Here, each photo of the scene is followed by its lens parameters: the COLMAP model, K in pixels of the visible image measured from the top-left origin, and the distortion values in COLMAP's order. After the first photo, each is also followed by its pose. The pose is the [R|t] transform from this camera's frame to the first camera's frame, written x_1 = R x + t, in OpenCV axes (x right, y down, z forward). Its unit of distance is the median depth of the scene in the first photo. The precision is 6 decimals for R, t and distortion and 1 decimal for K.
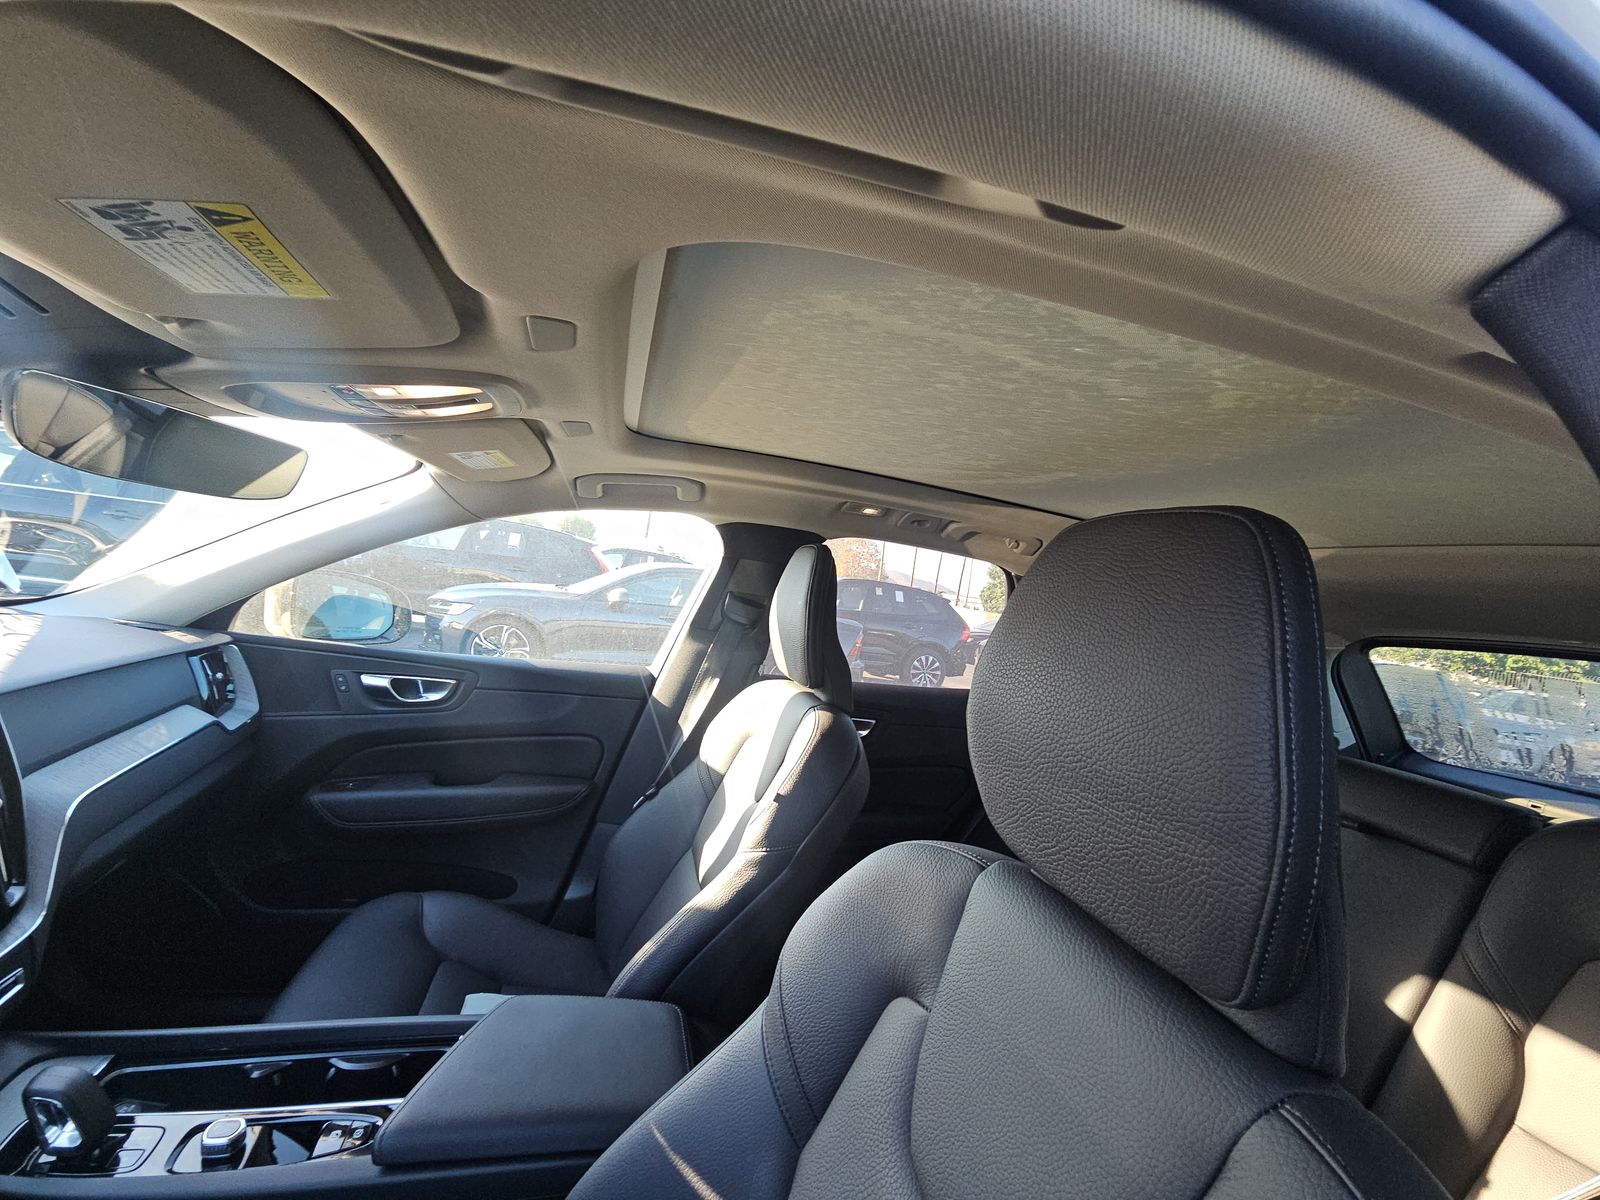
lens RADIAL K [[646.9, 0, 800.0], [0, 646.9, 600.0], [0, 0, 1]] dist [0.000681, -0.007935]
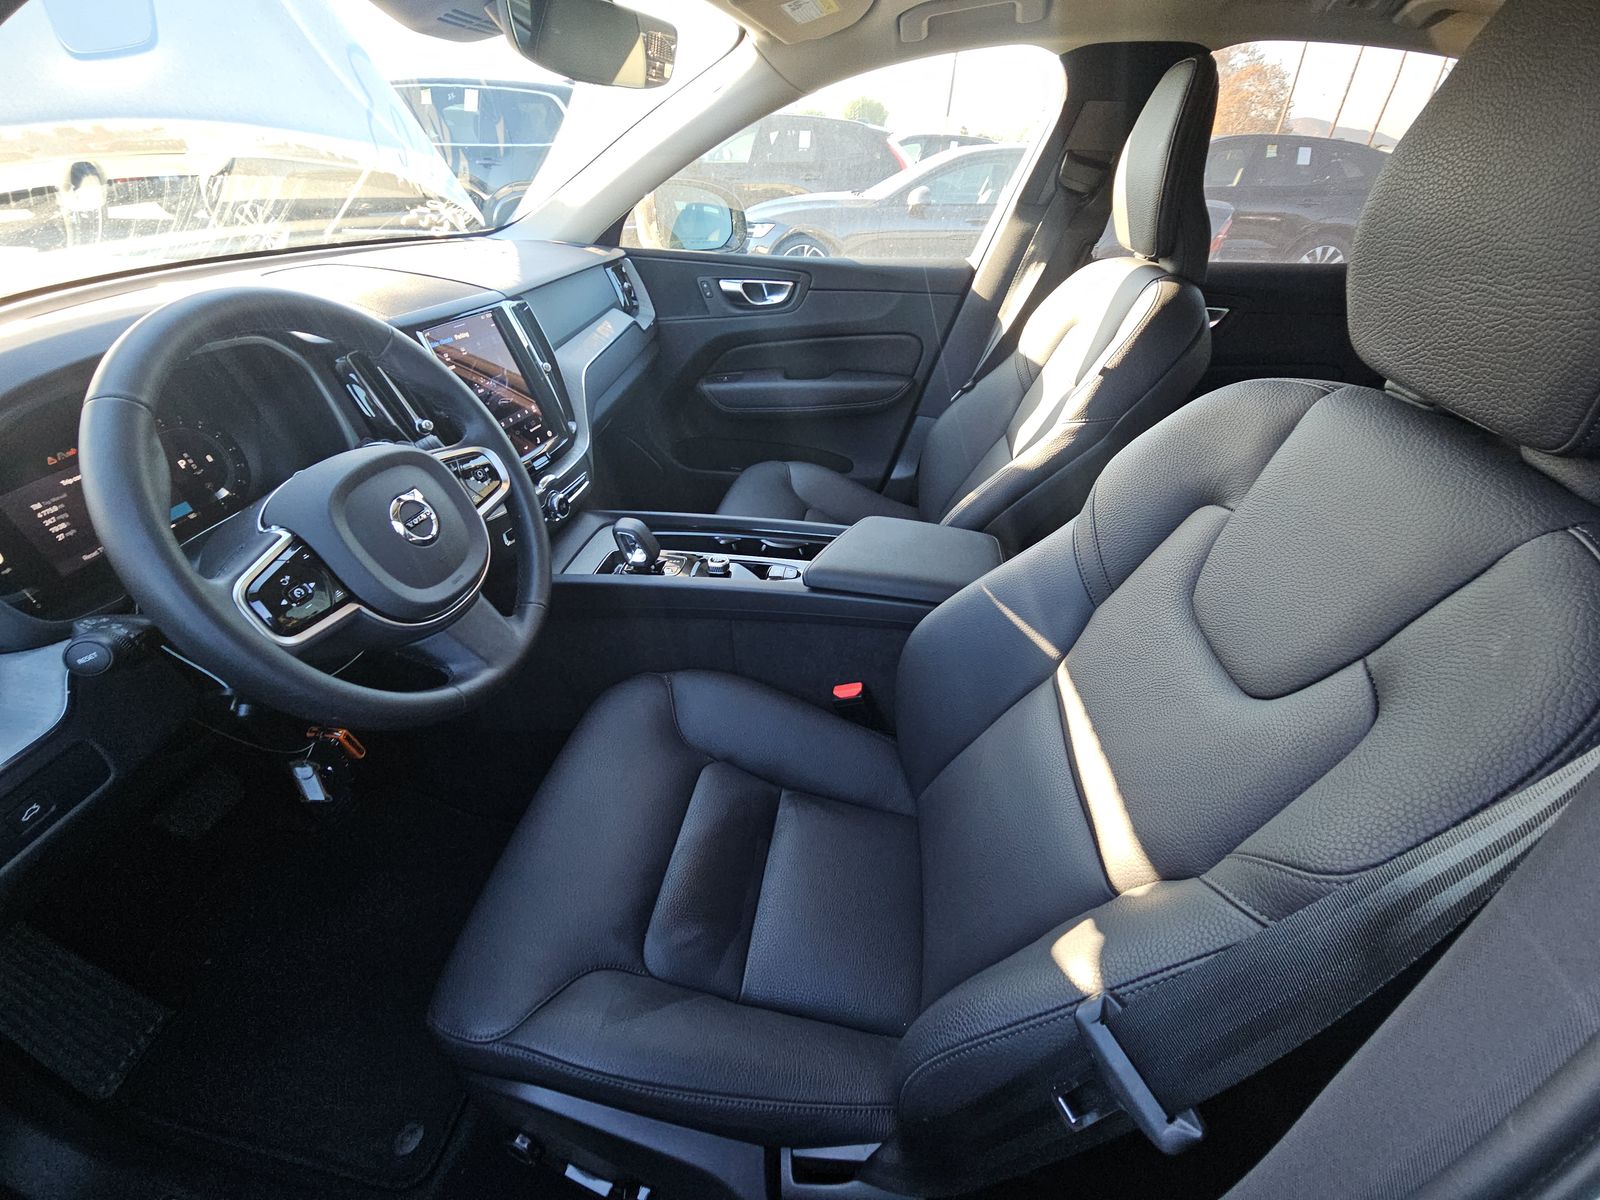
lens RADIAL K [[647.3, 0, 797.9], [0, 647.3, 597.2], [0, 0, 1]] dist [-0.003080, -0.000254]
pose [[0.906110, 0.134679, -0.401032, -0.009688], [0.093748, 0.860476, 0.500792, 0.037560], [0.412524, -0.491368, 0.767060, -0.114950]]
